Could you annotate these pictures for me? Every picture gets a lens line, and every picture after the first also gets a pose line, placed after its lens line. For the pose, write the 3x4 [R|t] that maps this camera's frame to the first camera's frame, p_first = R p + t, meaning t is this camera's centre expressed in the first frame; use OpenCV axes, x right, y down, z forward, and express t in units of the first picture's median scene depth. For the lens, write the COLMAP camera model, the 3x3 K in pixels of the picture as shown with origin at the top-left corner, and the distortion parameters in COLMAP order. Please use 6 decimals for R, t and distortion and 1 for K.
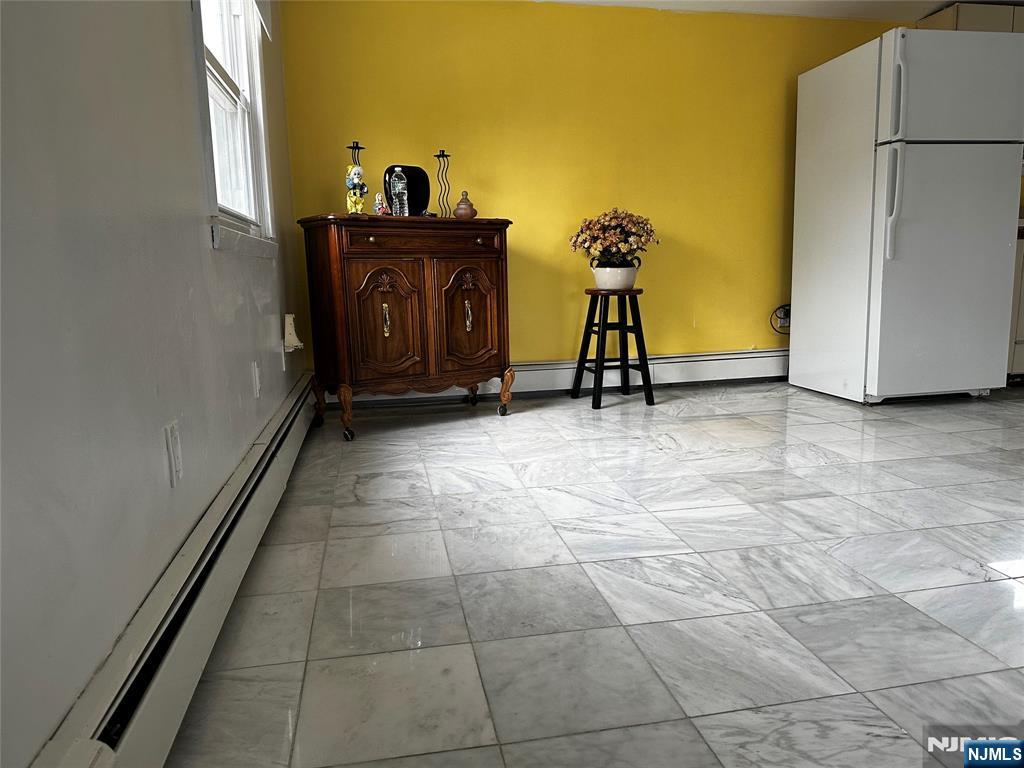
lens RADIAL K [[712.3, 0, 517.9], [0, 712.3, 384.3], [0, 0, 1]] dist [0.088167, -0.106484]
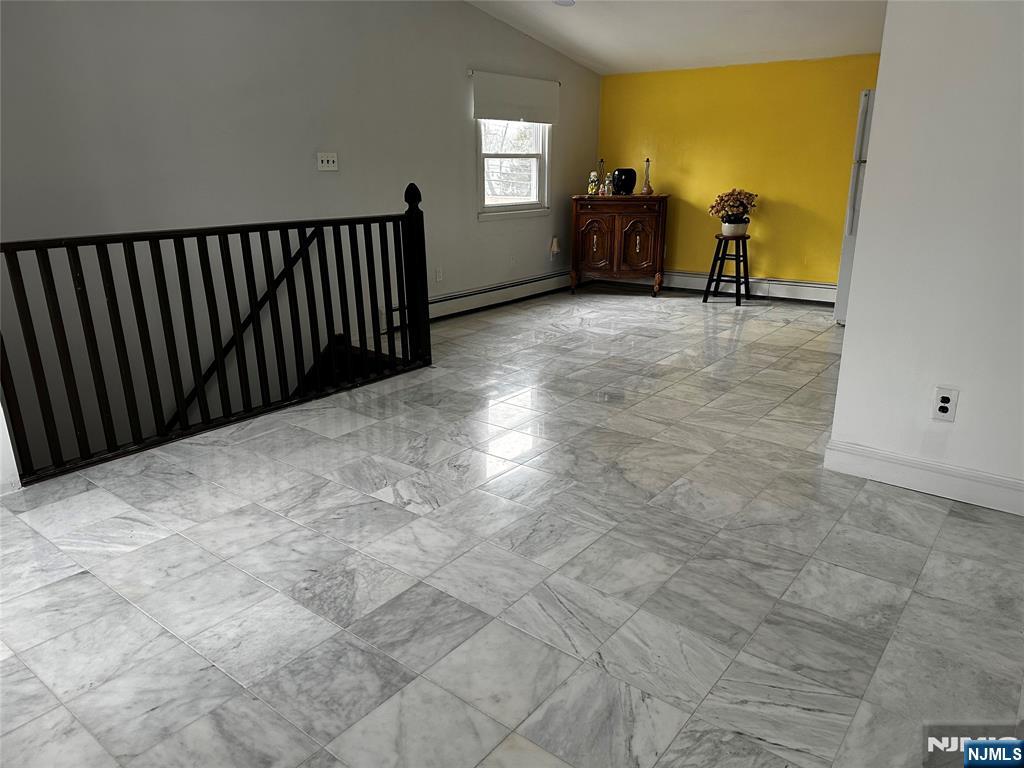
lens RADIAL K [[712.3, 0, 509.6], [0, 712.3, 387.4], [0, 0, 1]] dist [0.088167, -0.106484]
pose [[0.642827, 0.248973, -0.724421, 1.341599], [-0.130039, 0.967448, 0.217106, -0.101826], [0.754893, -0.045359, 0.654277, -0.667996]]
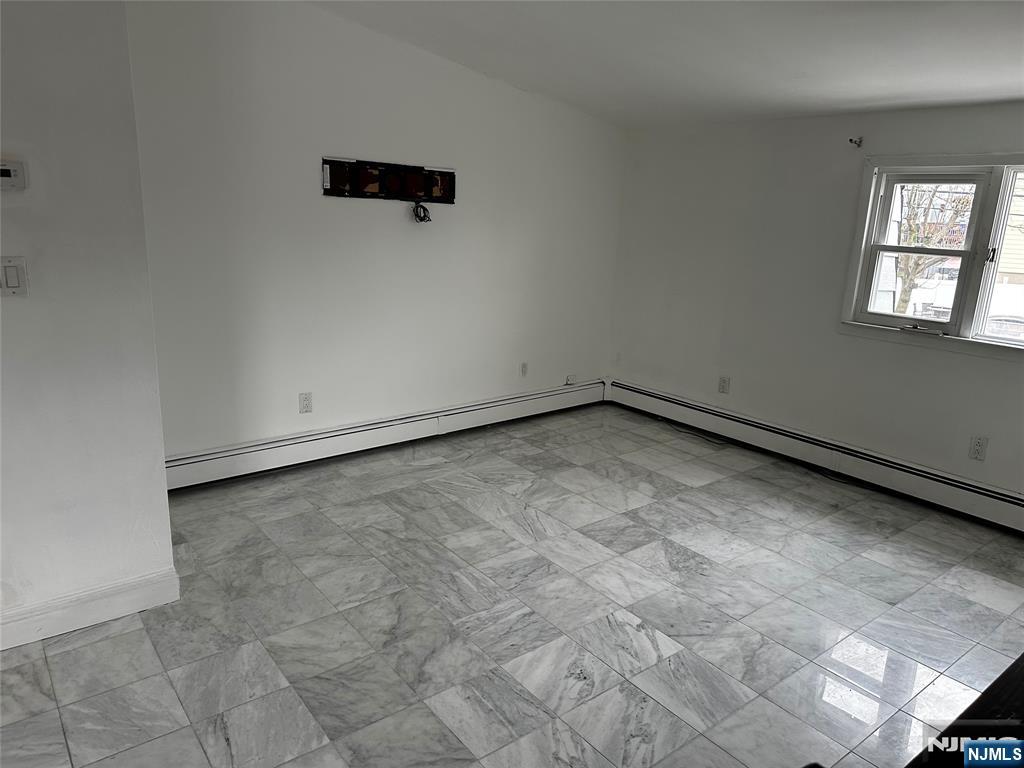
lens RADIAL K [[712.3, 0, 514.0], [0, 712.3, 381.2], [0, 0, 1]] dist [0.088167, -0.106484]
pose [[-0.448576, -0.210672, 0.868560, 0.034214], [0.122420, 0.948178, 0.293209, -0.303086], [-0.885321, 0.237856, -0.399540, 0.217796]]
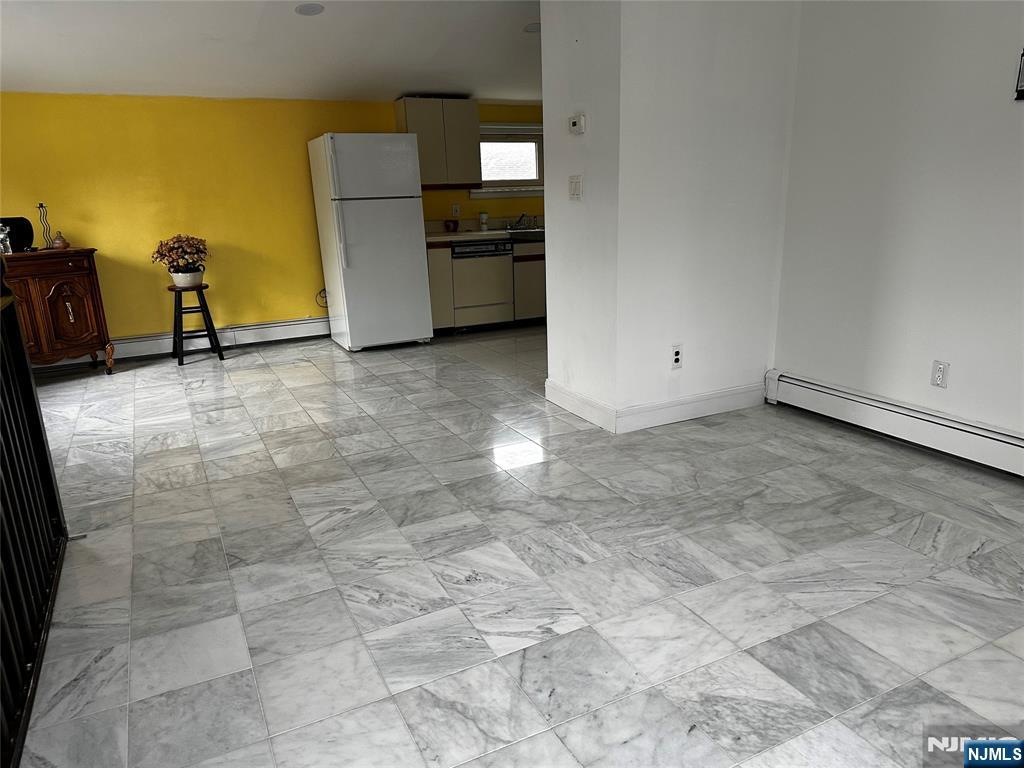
lens RADIAL K [[712.3, 0, 516.2], [0, 712.3, 389.0], [0, 0, 1]] dist [0.088167, -0.106484]
pose [[0.963947, -0.079201, 0.254035, 0.470921], [0.052728, 0.992600, 0.109385, -0.055014], [-0.260819, -0.092046, 0.960990, -0.813254]]
